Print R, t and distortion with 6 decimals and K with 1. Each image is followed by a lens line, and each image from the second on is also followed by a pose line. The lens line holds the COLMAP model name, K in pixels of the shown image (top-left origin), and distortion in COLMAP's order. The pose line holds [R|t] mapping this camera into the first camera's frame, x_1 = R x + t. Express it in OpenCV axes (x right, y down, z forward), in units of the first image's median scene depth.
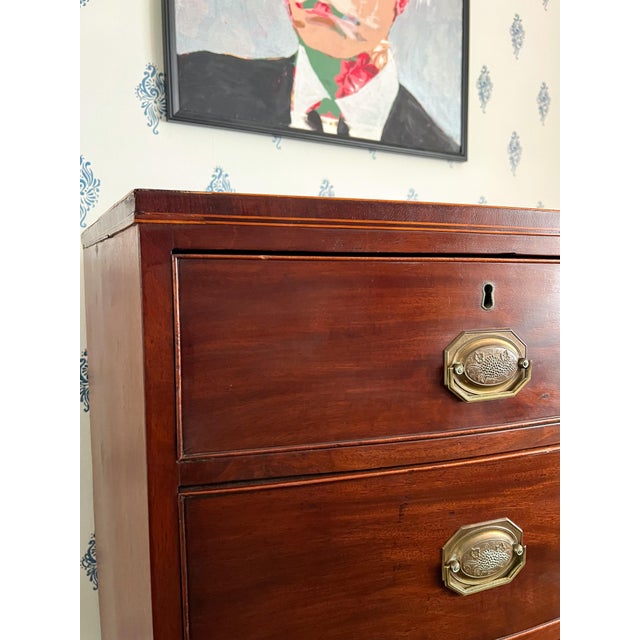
lens RADIAL K [[493.0, 0, 323.2], [0, 493.0, 317.9], [0, 0, 1]] dist [0.030186, -0.051994]
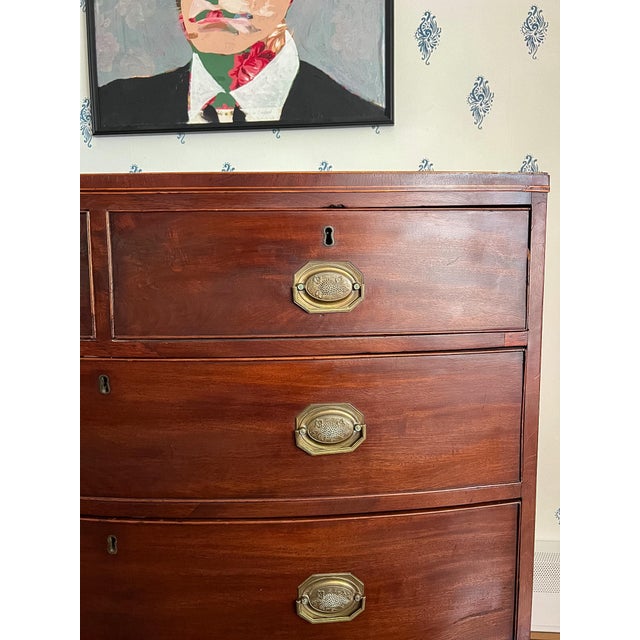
lens RADIAL K [[488.5, 0, 323.3], [0, 488.5, 318.2], [0, 0, 1]] dist [0.040257, -0.057426]
pose [[0.811077, 0.061905, -0.581655, 0.888877], [-0.052136, 0.998077, 0.033524, 0.029752], [0.582611, 0.003135, 0.812745, 0.207453]]
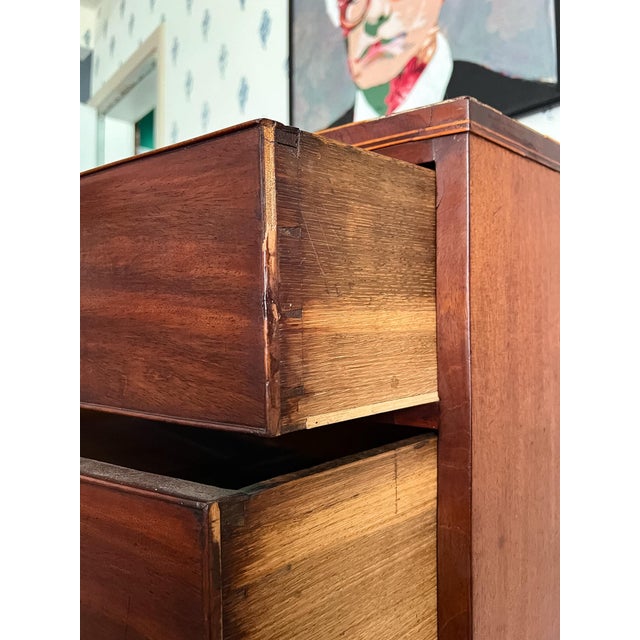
lens RADIAL K [[487.6, 0, 319.1], [0, 487.6, 319.2], [0, 0, 1]] dist [0.043558, -0.052841]
pose [[0.187613, 0.006340, -0.982223, 1.044314], [-0.092372, 0.995661, -0.011217, 0.015243], [0.977890, 0.092835, 0.187384, 0.698195]]
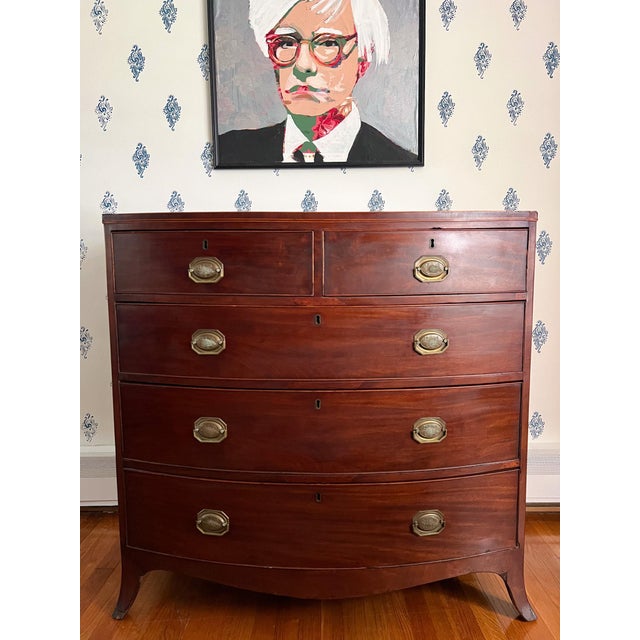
lens RADIAL K [[487.6, 0, 319.1], [0, 487.6, 319.2], [0, 0, 1]] dist [0.043558, -0.052841]
pose [[0.857182, 0.057134, -0.511835, 0.920888], [-0.046496, 0.998354, 0.033573, 0.099764], [0.512911, -0.004980, 0.858427, -0.406881]]
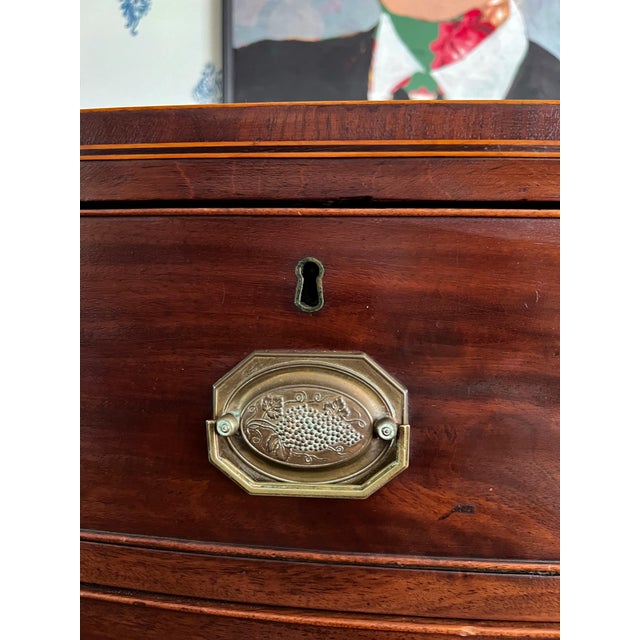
lens RADIAL K [[493.0, 0, 323.2], [0, 493.0, 317.9], [0, 0, 1]] dist [0.030186, -0.051994]
pose [[0.901780, 0.029837, -0.431164, 0.225717], [-0.054932, 0.997436, -0.045867, 0.004630], [0.428690, 0.065047, 0.901107, 0.225557]]
